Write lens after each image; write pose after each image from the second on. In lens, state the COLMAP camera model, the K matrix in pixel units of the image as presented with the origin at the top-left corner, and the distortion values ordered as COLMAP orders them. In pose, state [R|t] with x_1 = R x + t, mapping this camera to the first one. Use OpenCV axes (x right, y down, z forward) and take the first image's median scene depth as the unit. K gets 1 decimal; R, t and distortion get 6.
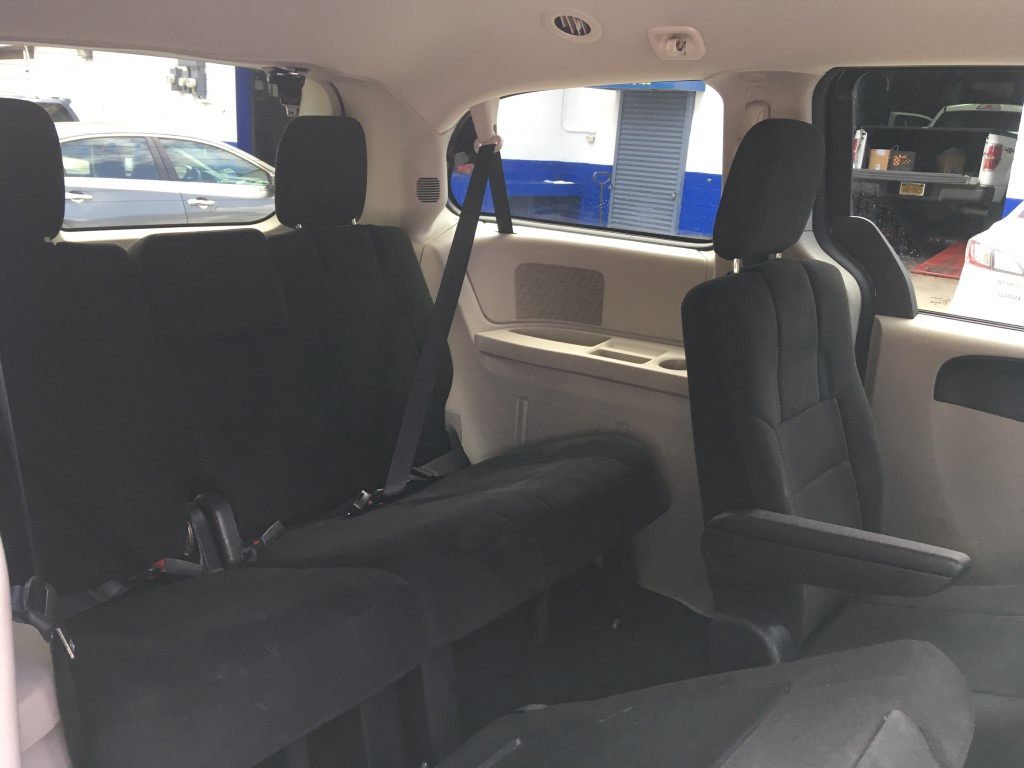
lens RADIAL K [[832.9, 0, 512.0], [0, 832.9, 384.0], [0, 0, 1]] dist [0.118078, -0.161908]
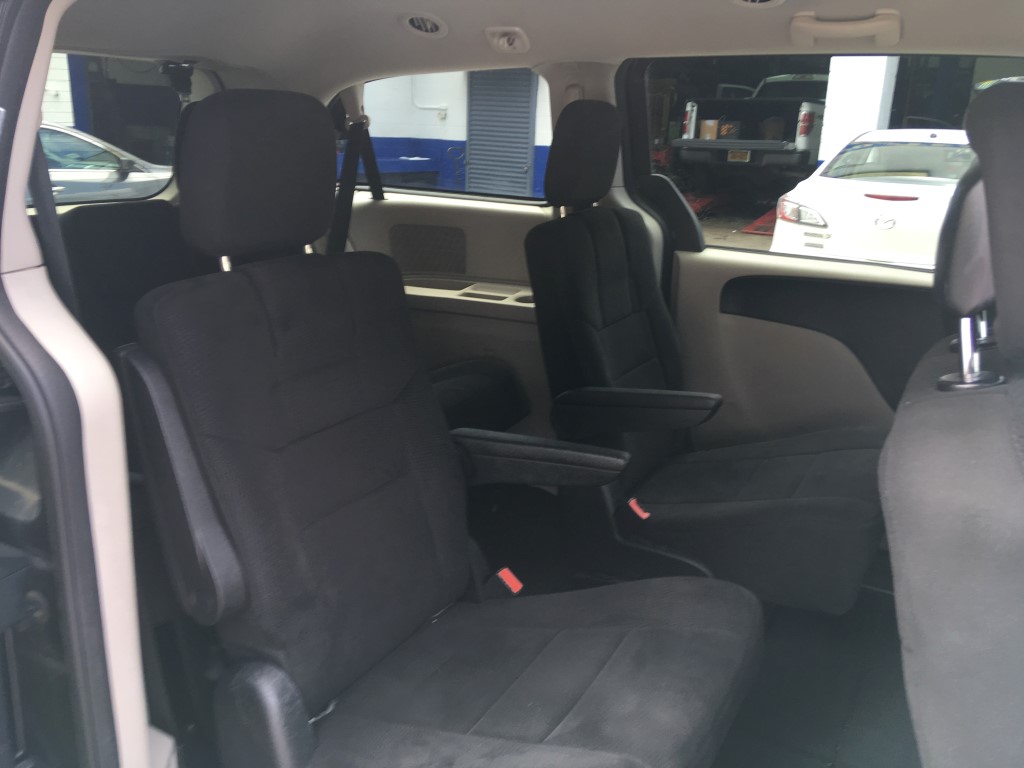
lens RADIAL K [[854.6, 0, 517.1], [0, 854.6, 381.0], [0, 0, 1]] dist [0.128672, -0.172399]
pose [[0.984744, -0.072851, 0.158024, -0.022013], [0.070450, 0.997299, 0.020750, 0.052542], [-0.159109, -0.009300, 0.987217, -0.187776]]
